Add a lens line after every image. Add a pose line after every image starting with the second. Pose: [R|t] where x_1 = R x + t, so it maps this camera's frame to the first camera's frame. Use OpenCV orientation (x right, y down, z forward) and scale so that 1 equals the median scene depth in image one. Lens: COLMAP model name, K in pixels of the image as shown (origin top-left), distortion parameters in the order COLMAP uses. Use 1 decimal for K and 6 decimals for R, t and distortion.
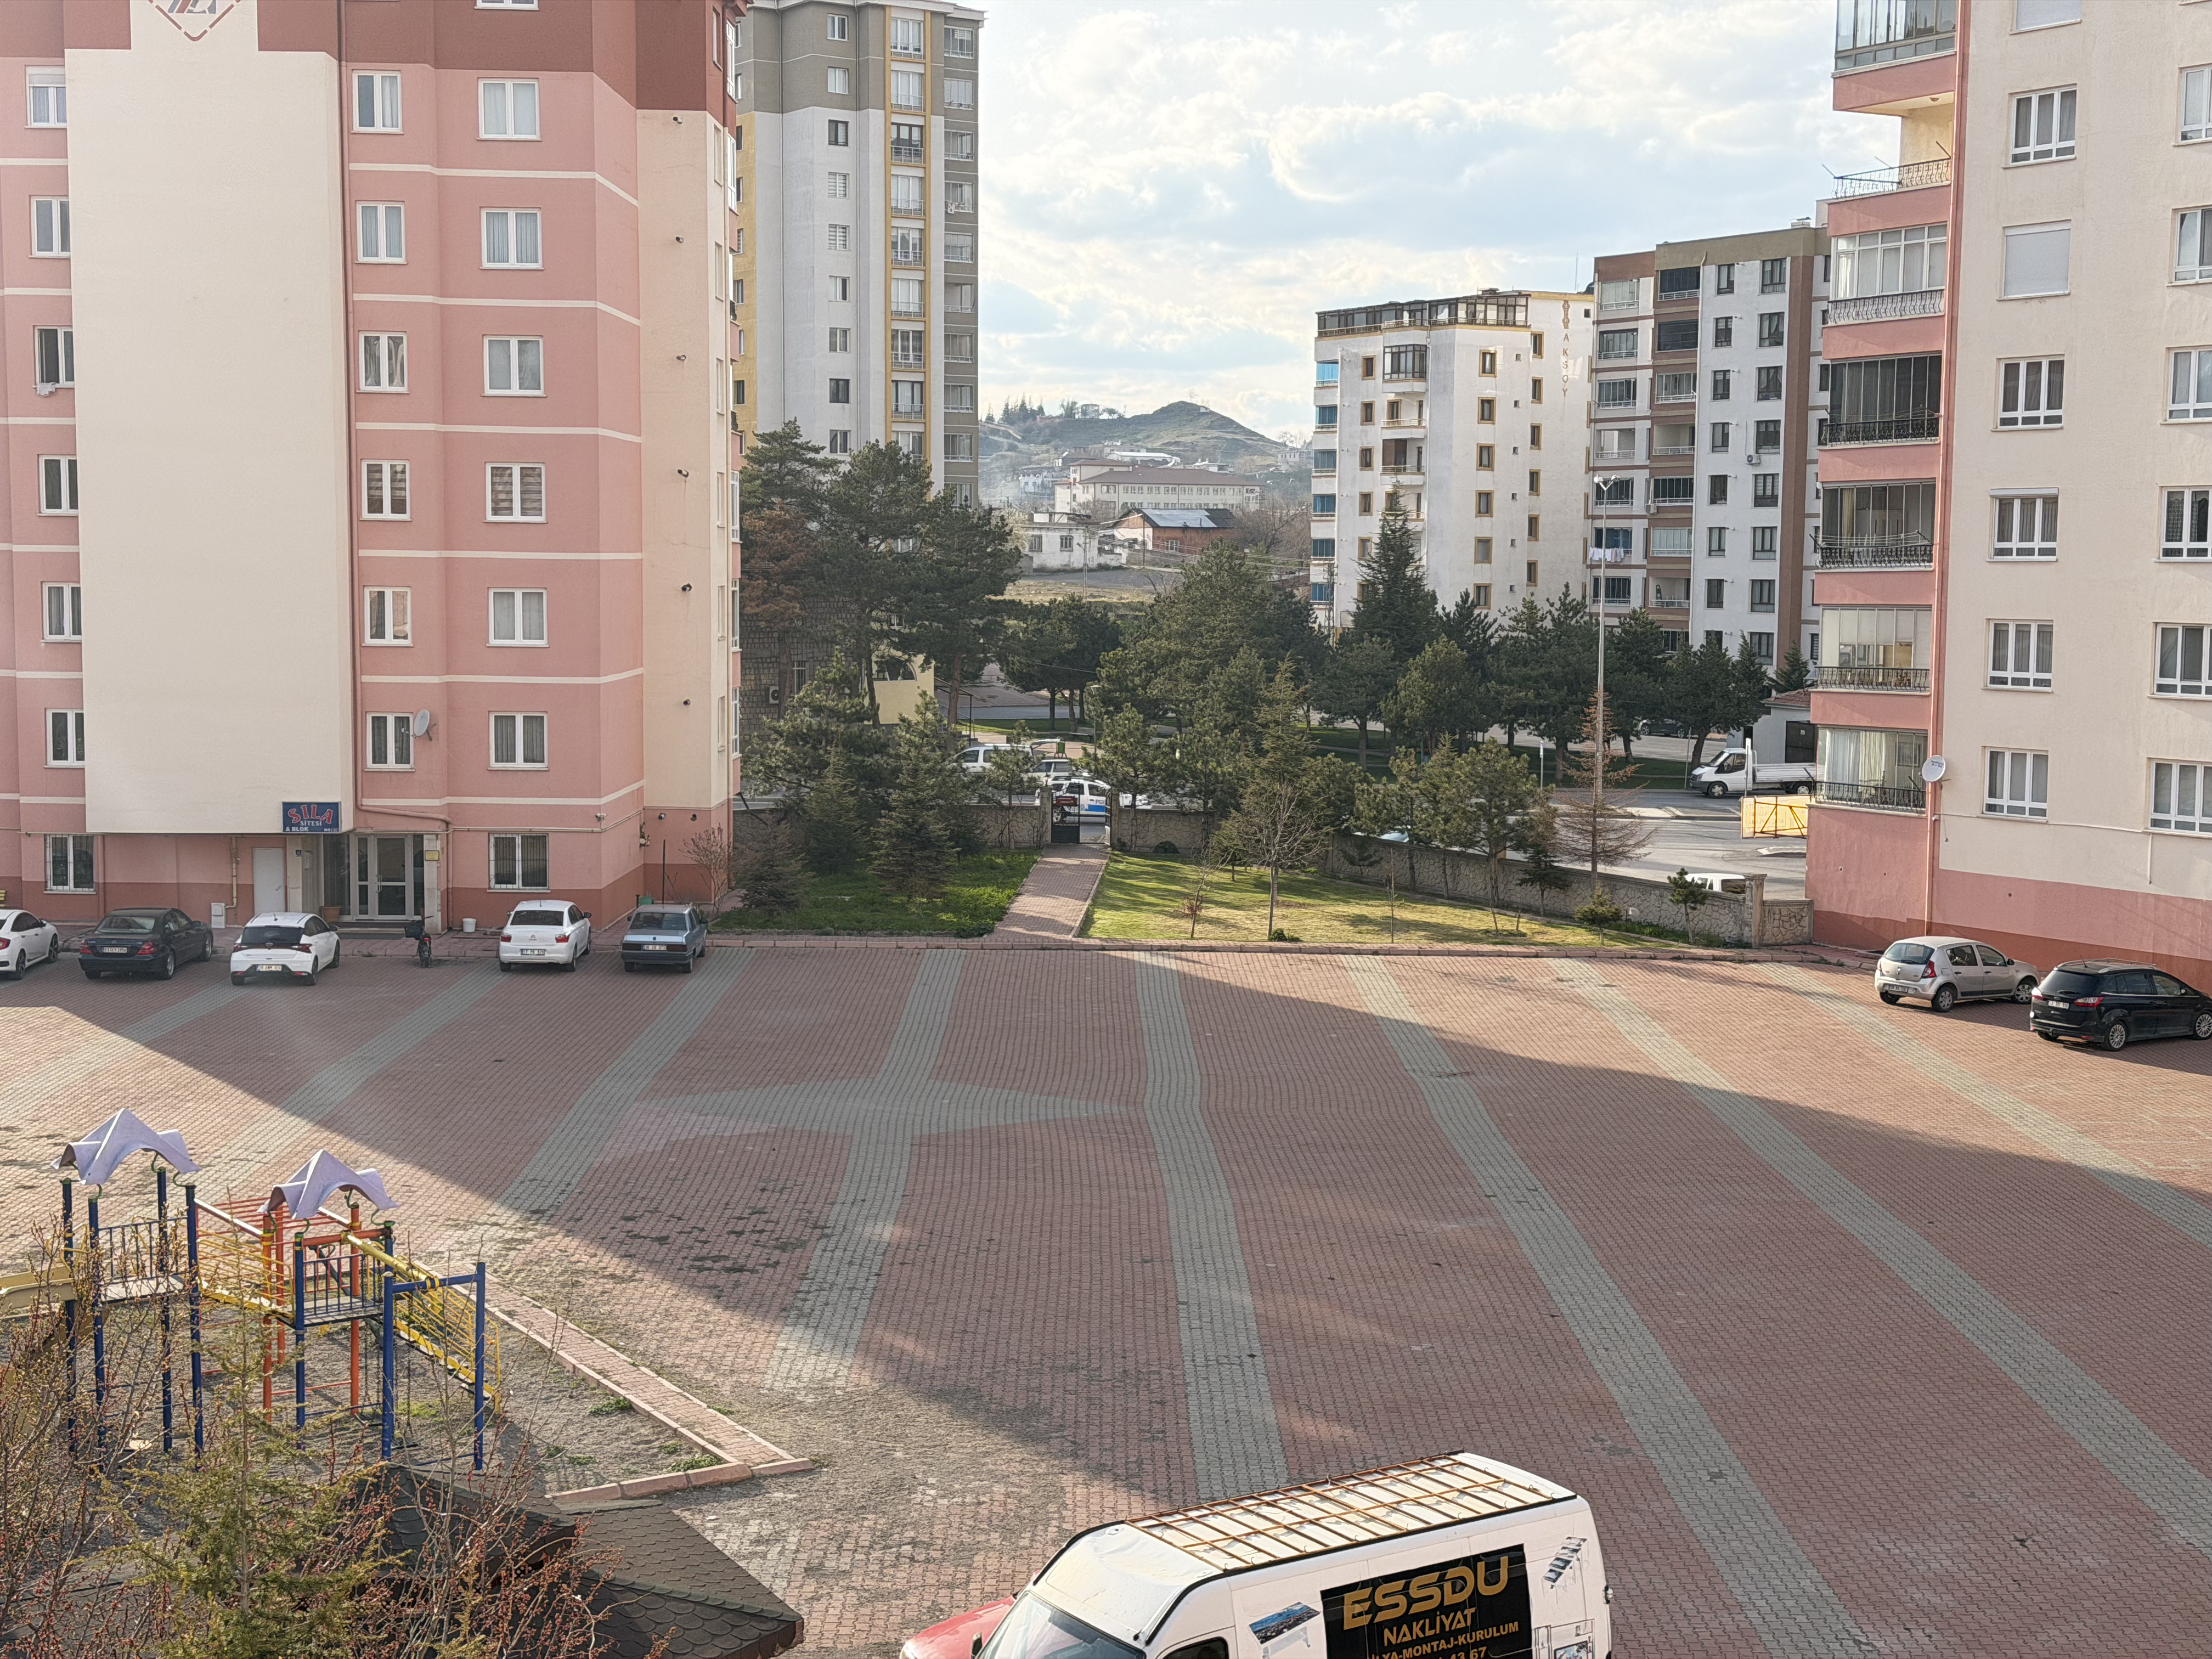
lens RADIAL K [[3067.0, 0, 1109.7], [0, 3067.0, 849.2], [0, 0, 1]] dist [0.120940, 0.000000]
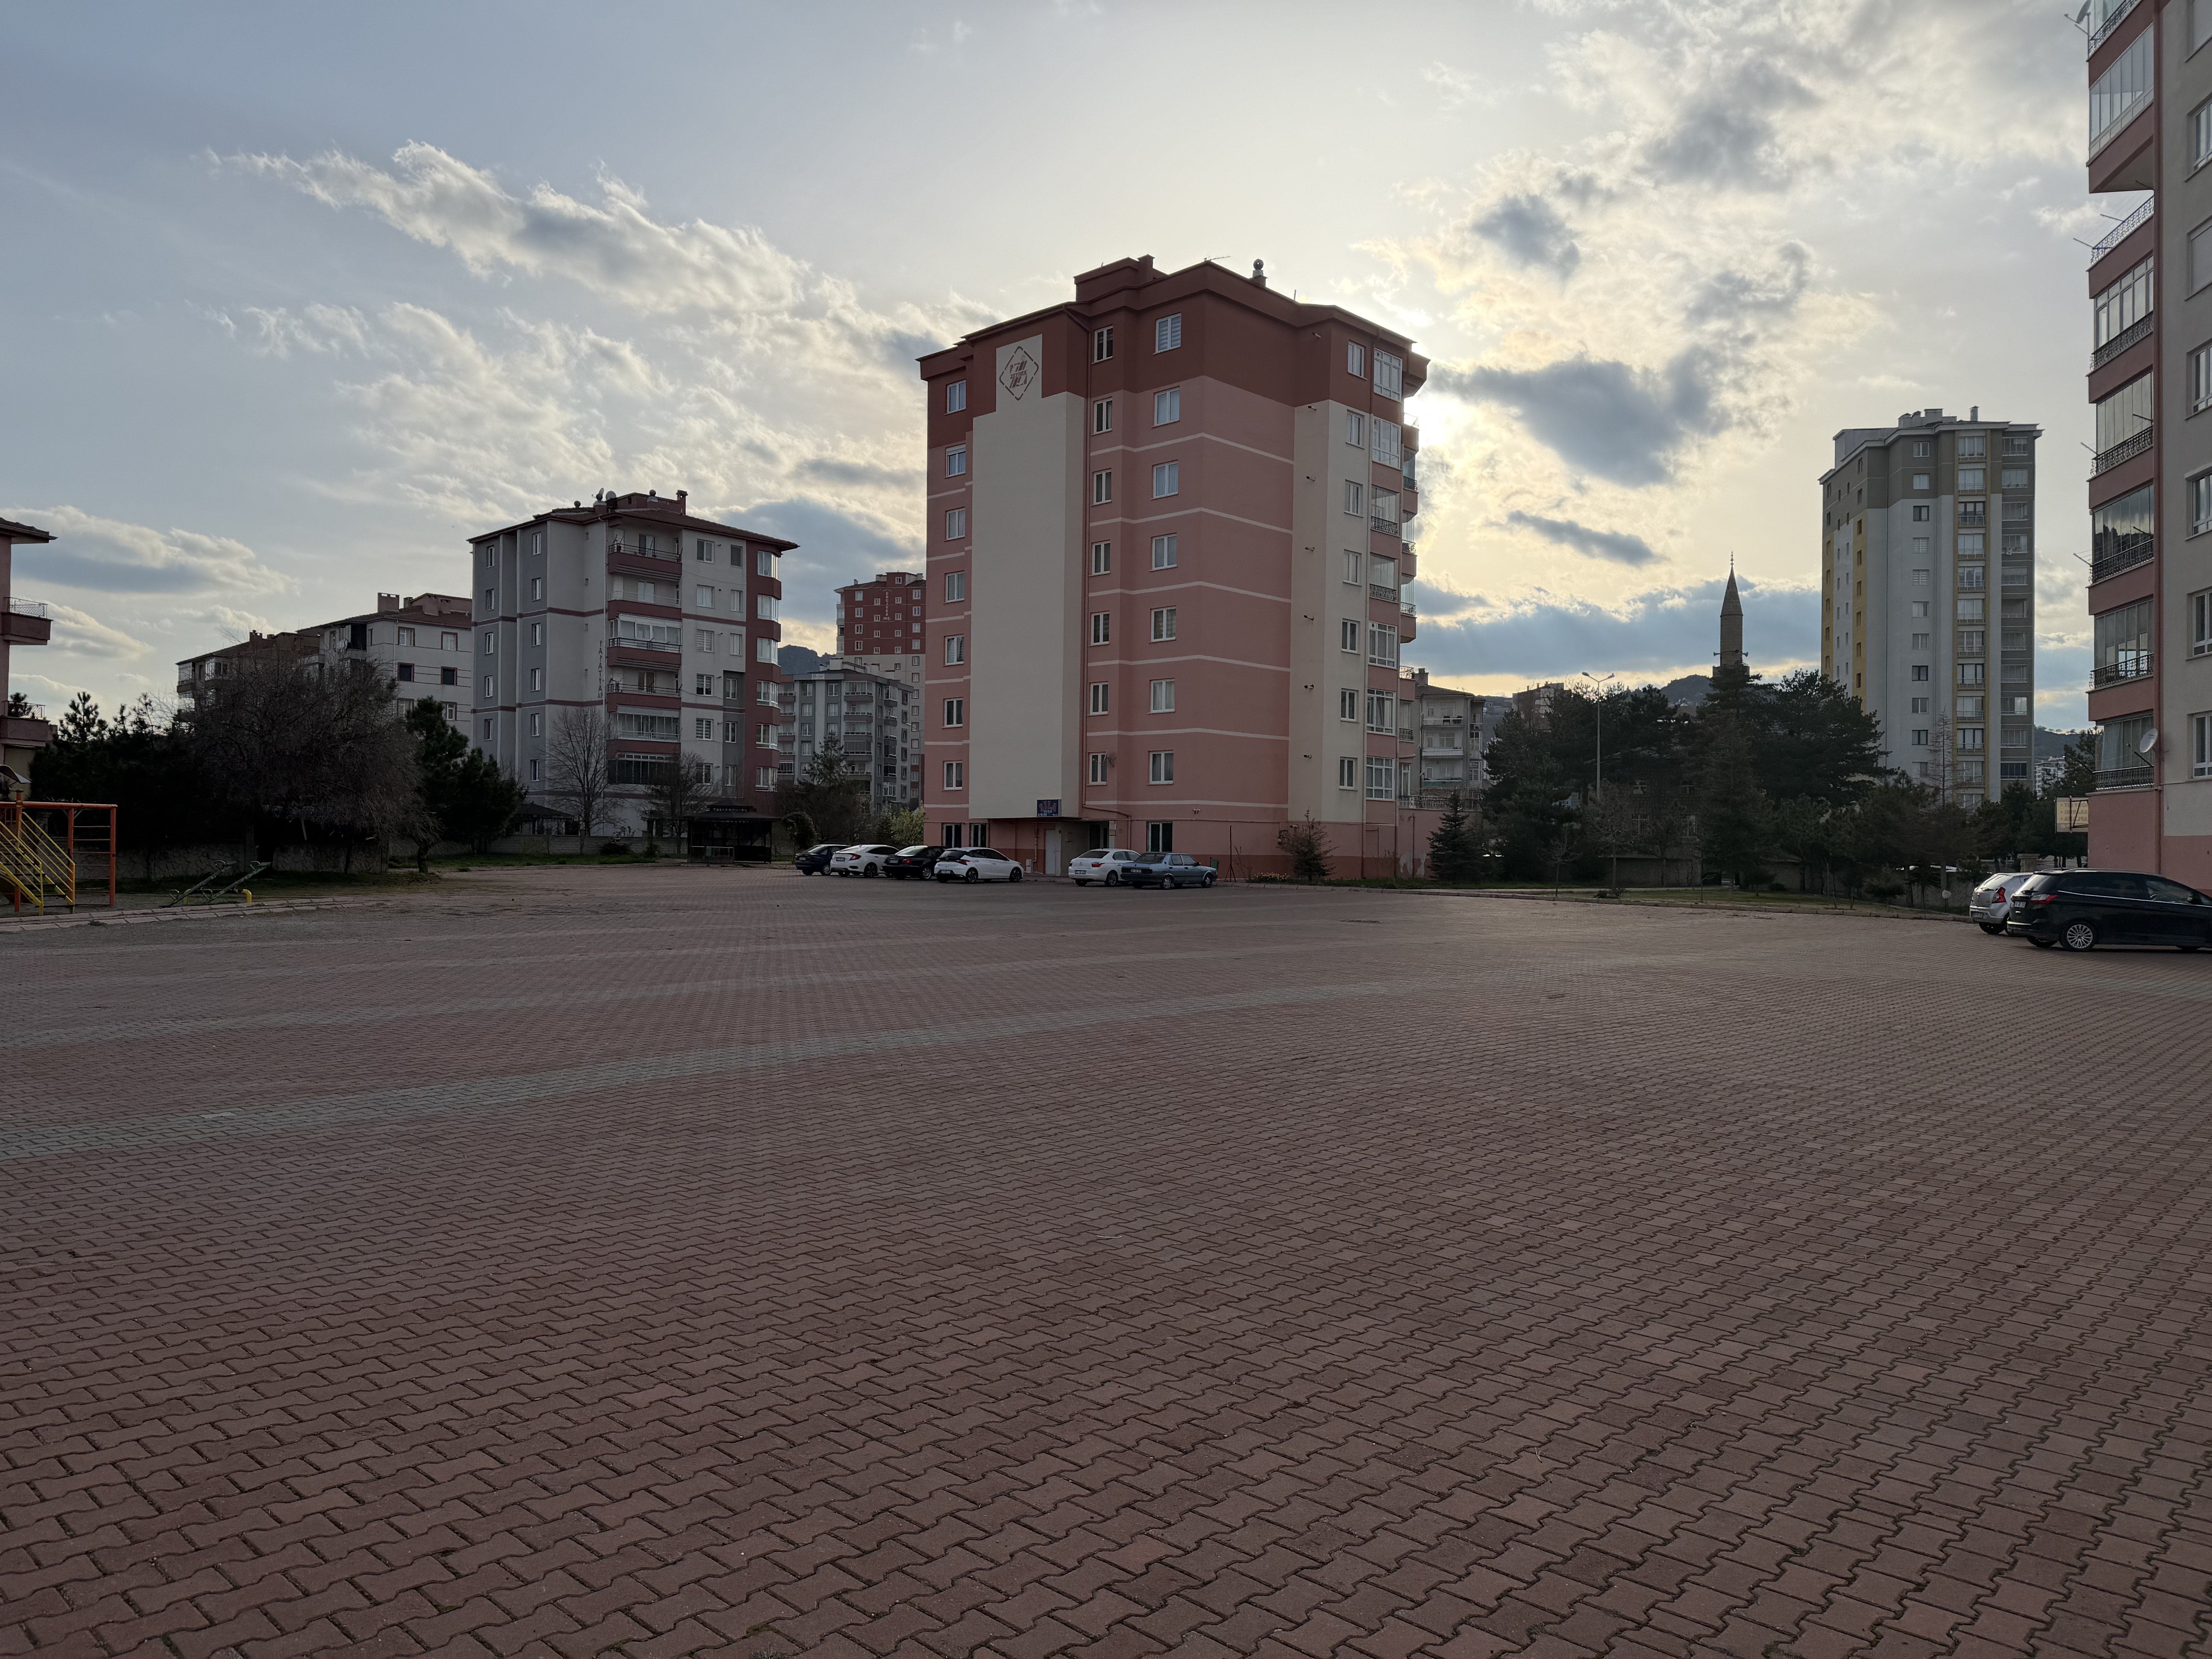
lens RADIAL K [[1537.4, 0, 1100.3], [0, 1537.4, 838.6], [0, 0, 1]] dist [0.091945, -0.109690]
pose [[0.732074, -0.004770, -0.681209, 0.370761], [-0.071831, 0.993860, -0.084153, 0.079674], [0.677428, 0.110538, 0.727236, 0.361184]]
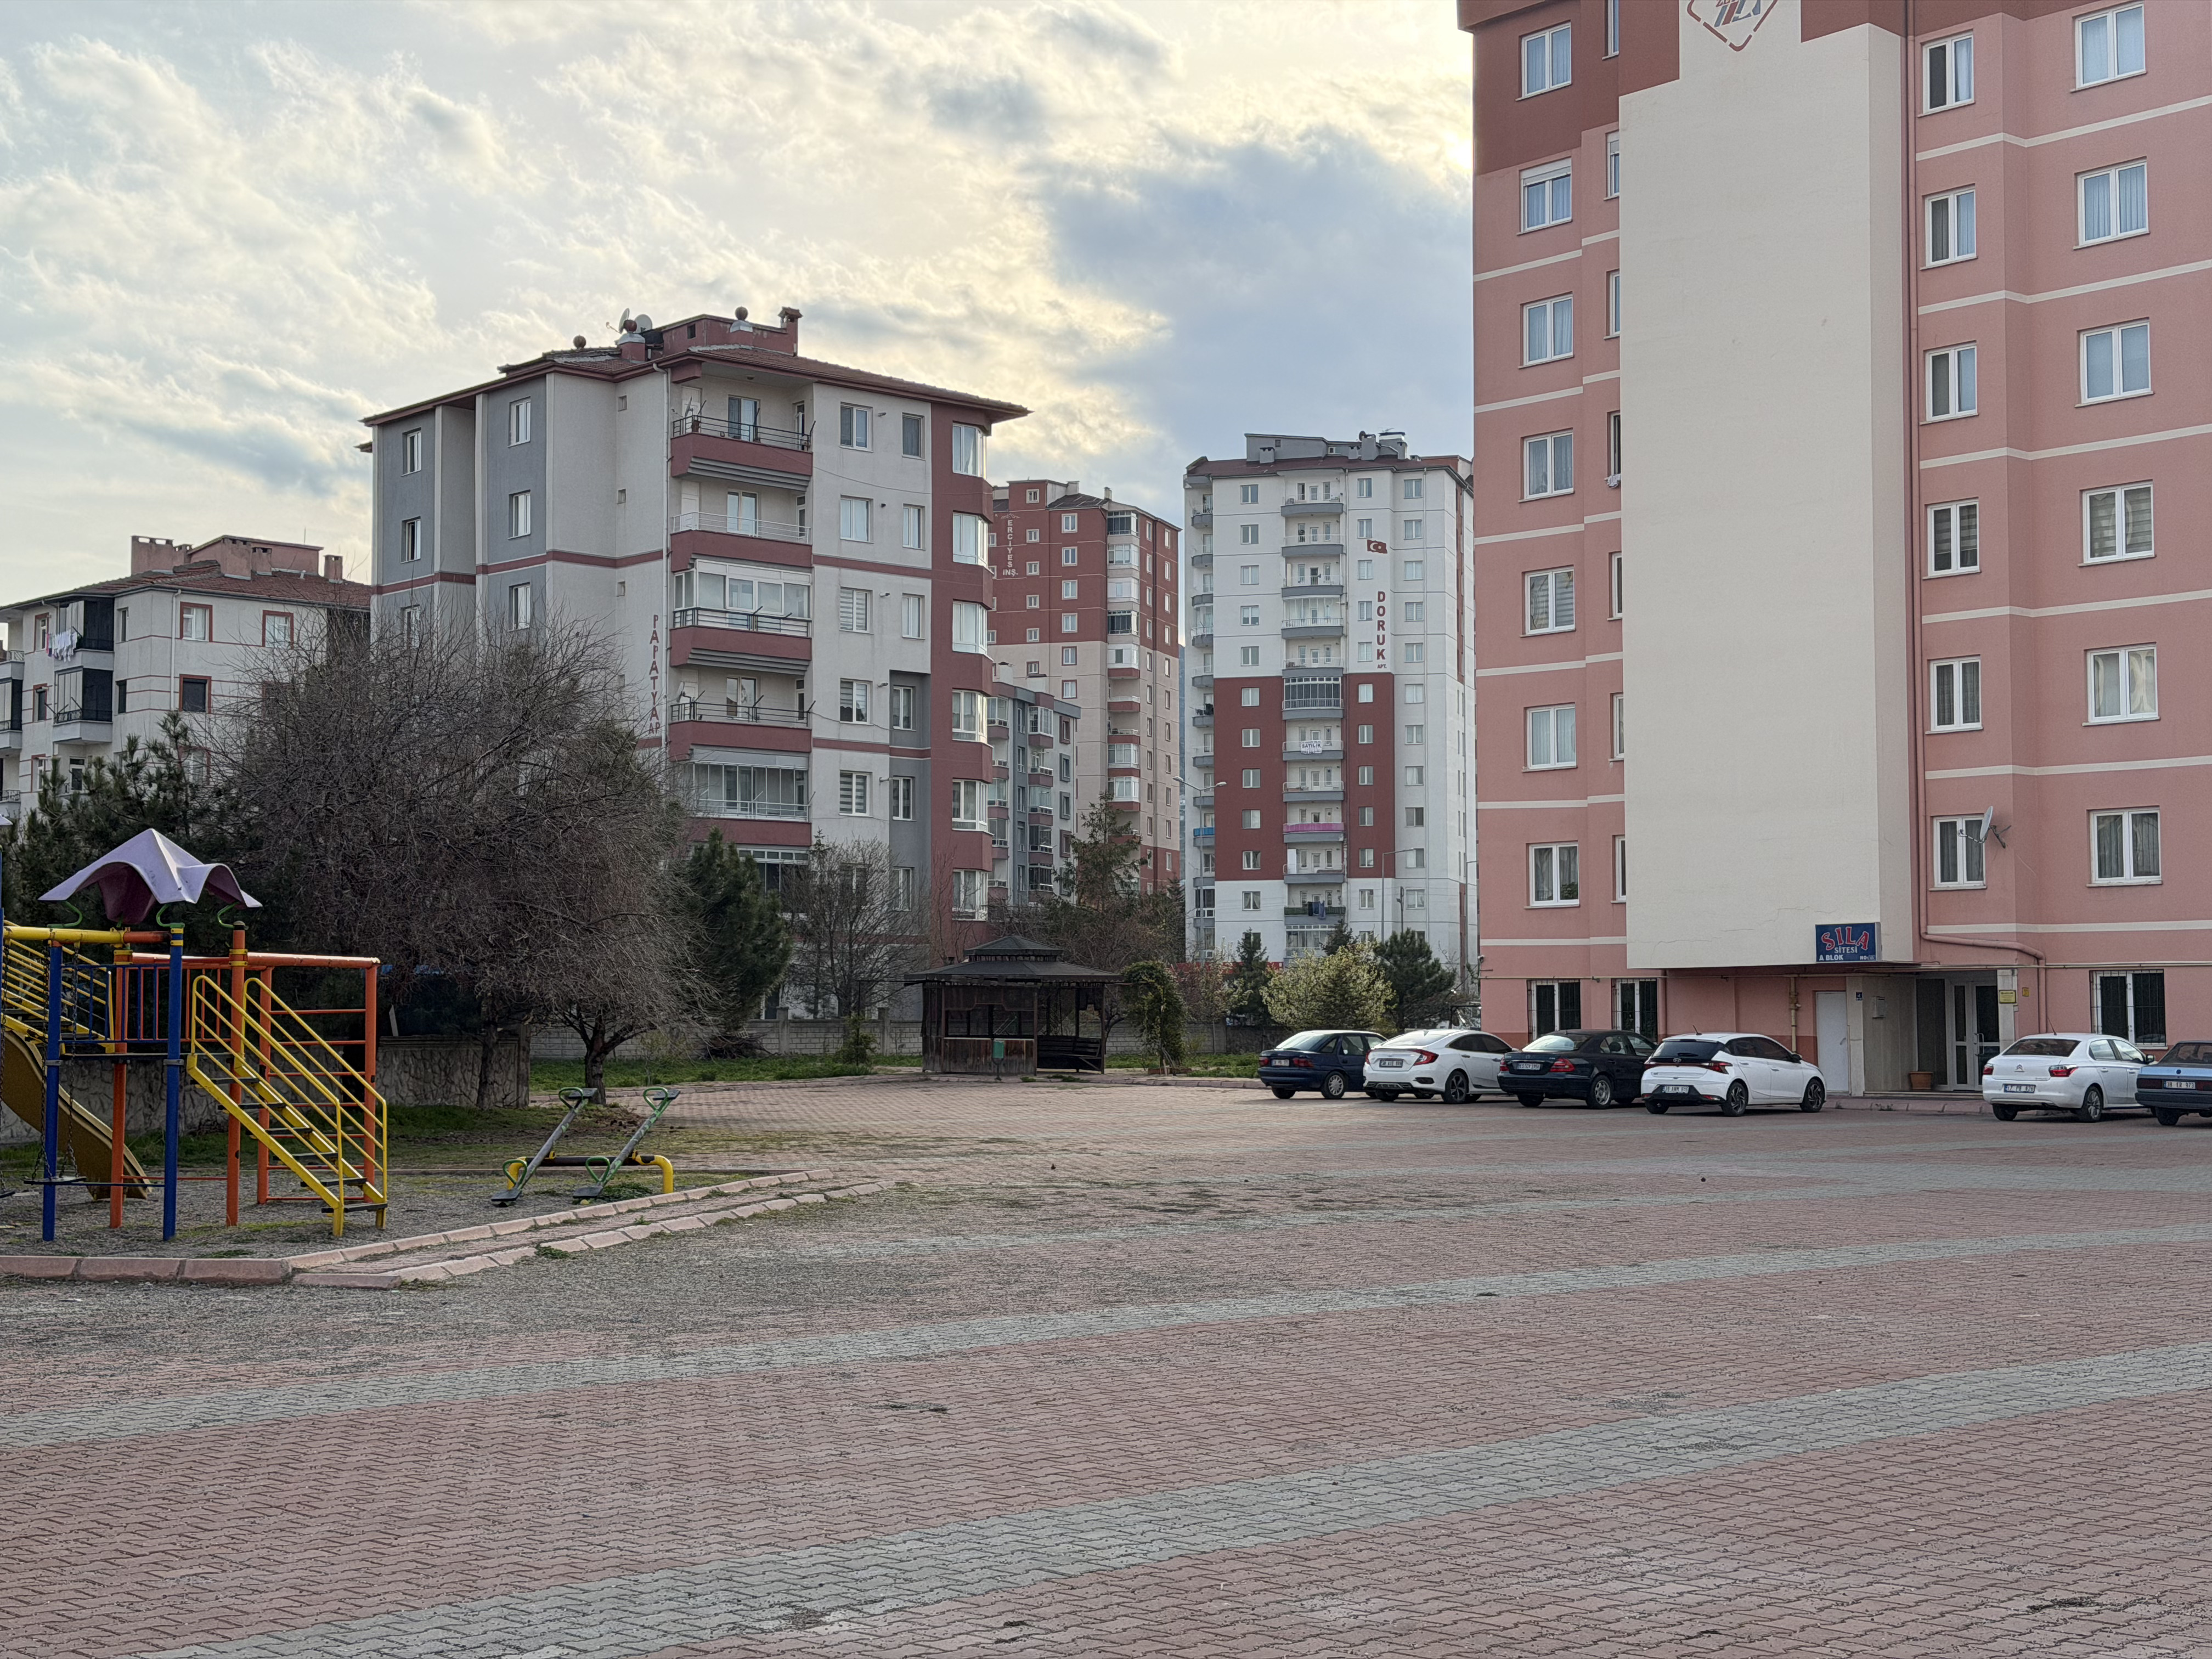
lens RADIAL K [[3067.0, 0, 1074.6], [0, 3067.0, 804.9], [0, 0, 1]] dist [0.120940, 0.000000]
pose [[0.678650, -0.063955, -0.731672, 0.193079], [-0.064403, 0.987182, -0.146025, 0.083280], [0.731633, 0.146221, 0.665833, 0.306384]]
